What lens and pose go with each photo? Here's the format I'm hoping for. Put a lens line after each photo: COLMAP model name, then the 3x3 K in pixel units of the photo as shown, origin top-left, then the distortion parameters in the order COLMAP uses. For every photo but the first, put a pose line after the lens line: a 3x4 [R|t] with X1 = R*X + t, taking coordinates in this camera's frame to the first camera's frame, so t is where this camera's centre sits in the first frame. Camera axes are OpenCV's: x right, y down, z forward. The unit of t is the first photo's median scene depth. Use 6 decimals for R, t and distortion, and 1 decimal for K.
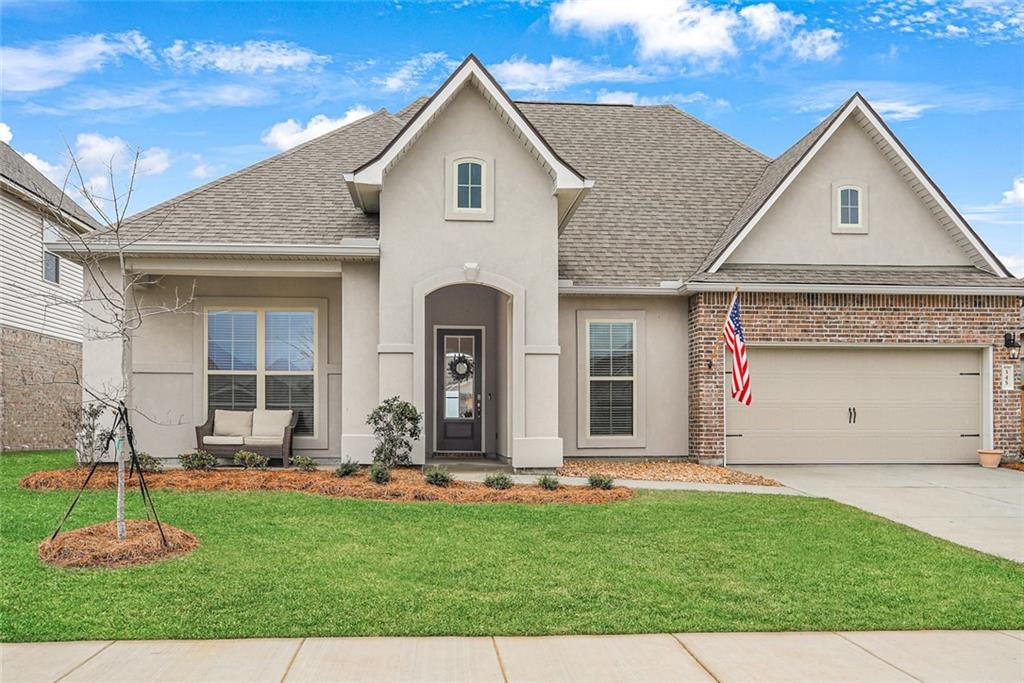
lens RADIAL K [[828.7, 0, 496.5], [0, 828.7, 341.8], [0, 0, 1]] dist [-0.002201, 0.014408]
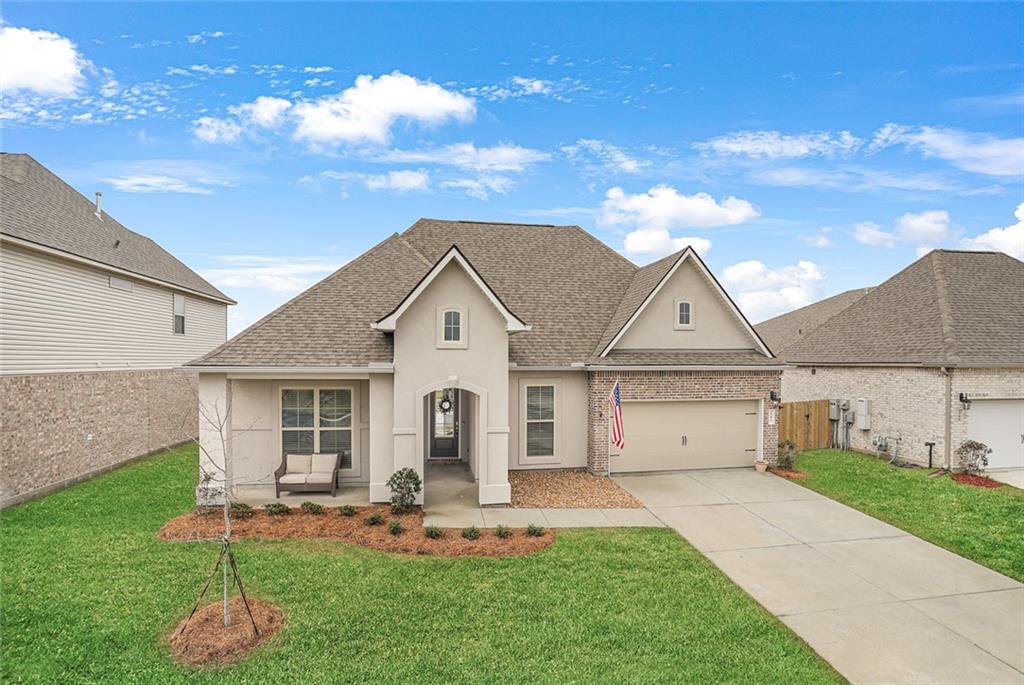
lens RADIAL K [[516.2, 0, 512.0], [0, 516.2, 342.5], [0, 0, 1]] dist [-0.057272, 0.019162]
pose [[0.996163, 0.004202, 0.087413, -0.003864], [-0.006302, 0.999698, 0.023757, -0.135974], [-0.087287, -0.024217, 0.995889, 0.016307]]
